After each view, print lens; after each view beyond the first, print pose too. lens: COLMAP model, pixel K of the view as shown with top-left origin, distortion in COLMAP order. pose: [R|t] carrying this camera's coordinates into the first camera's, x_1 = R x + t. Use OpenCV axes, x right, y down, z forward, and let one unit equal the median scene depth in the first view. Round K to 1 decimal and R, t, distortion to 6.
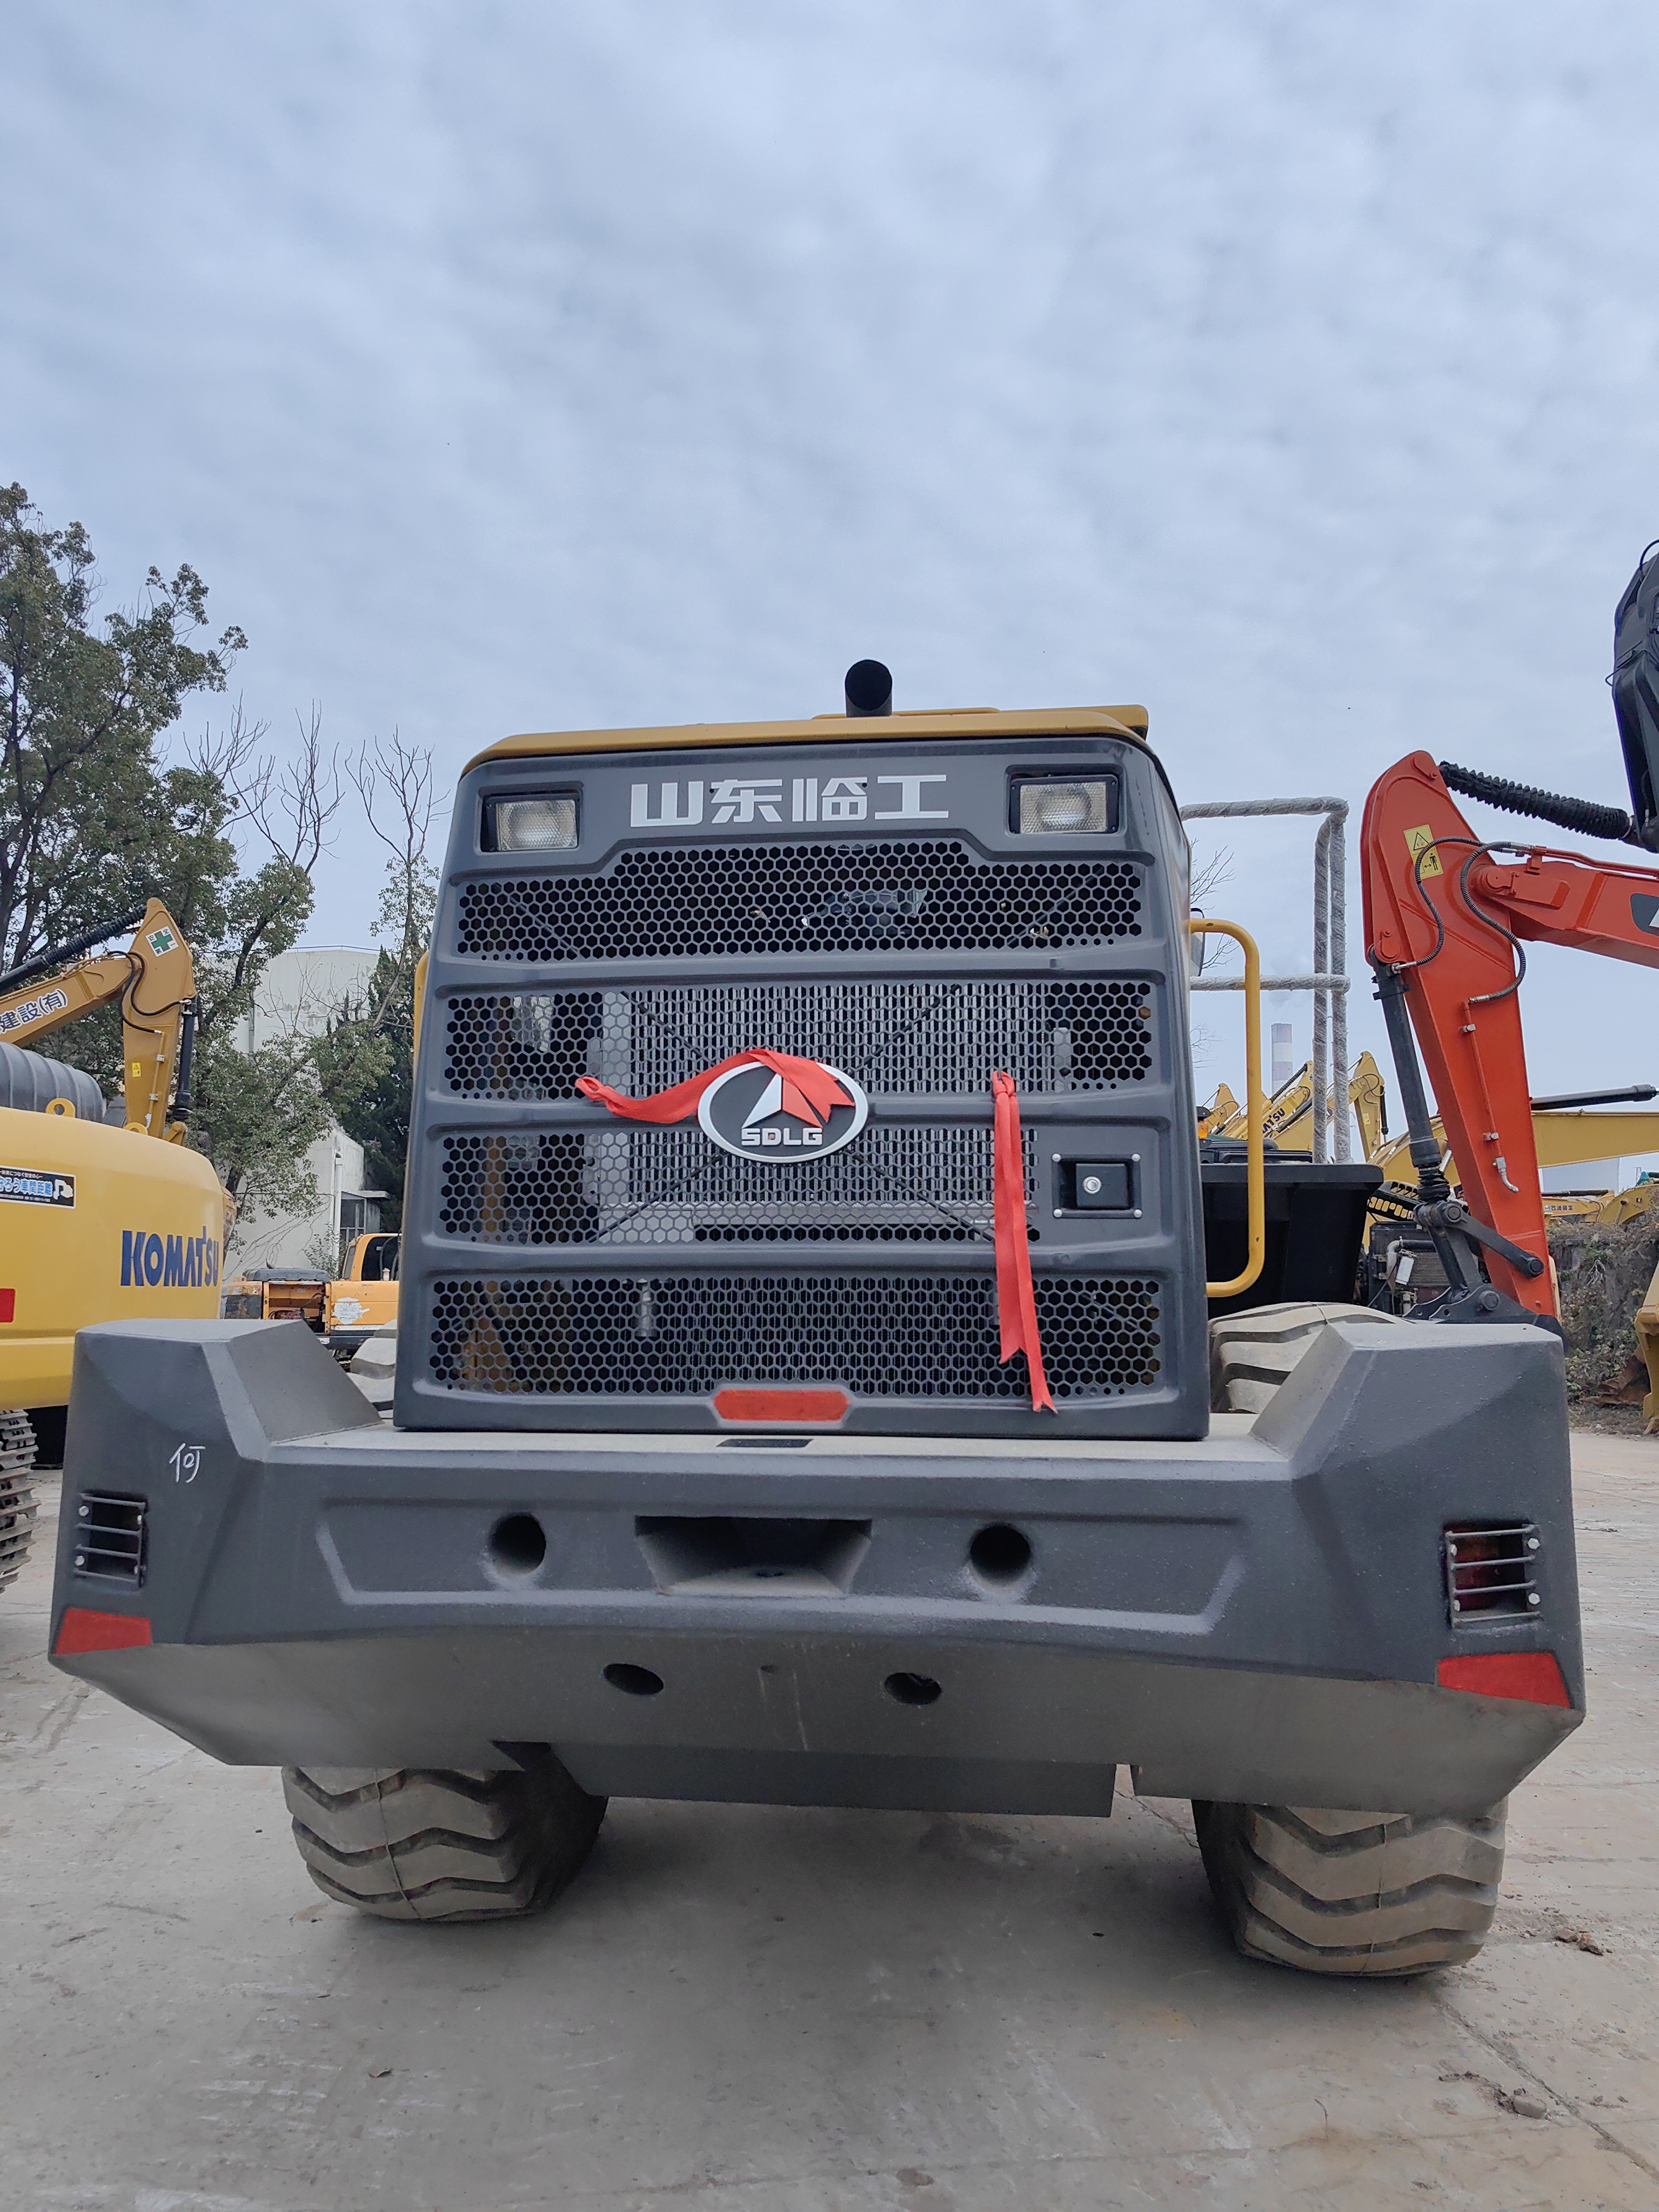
lens RADIAL K [[1756.0, 0, 827.2], [0, 1756.0, 1096.4], [0, 0, 1]] dist [0.065058, -0.096239]
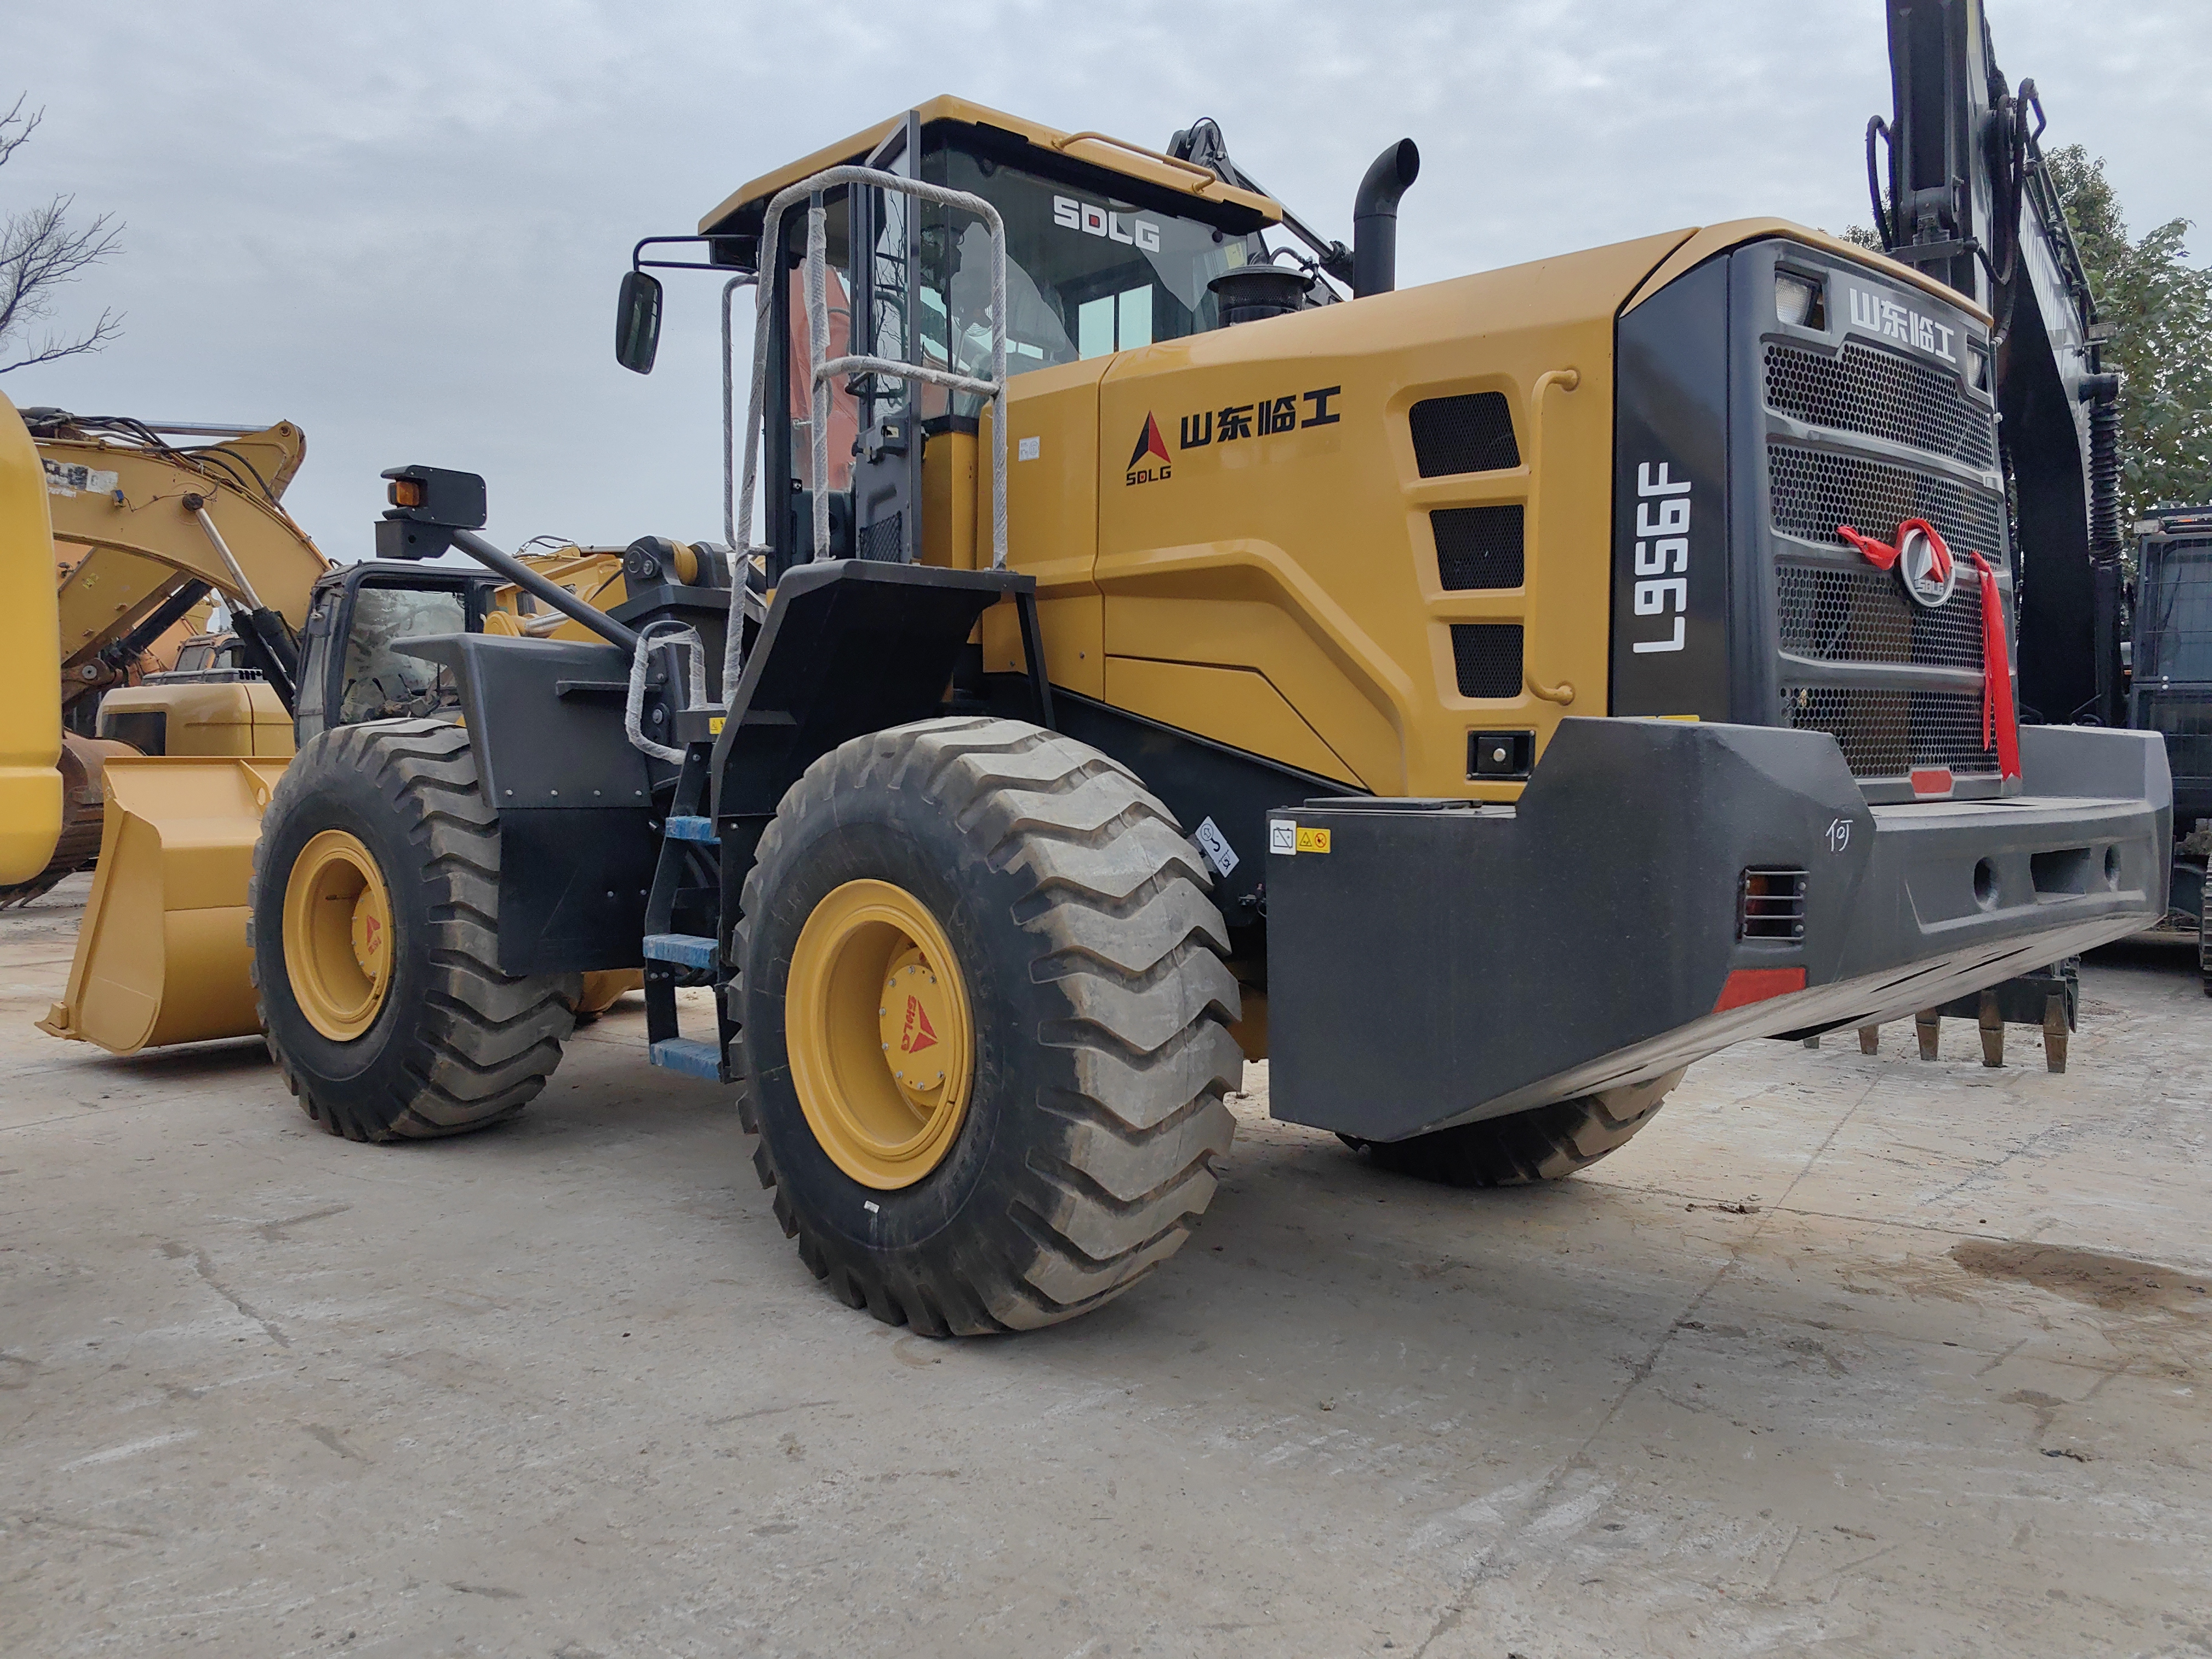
lens RADIAL K [[1759.0, 0, 1100.8], [0, 1759.0, 833.3], [0, 0, 1]] dist [0.056800, -0.088776]
pose [[0.639280, -0.049344, 0.767389, -1.239502], [-0.082373, 0.987803, 0.132138, 0.067797], [-0.764549, -0.147686, 0.627418, 0.497322]]
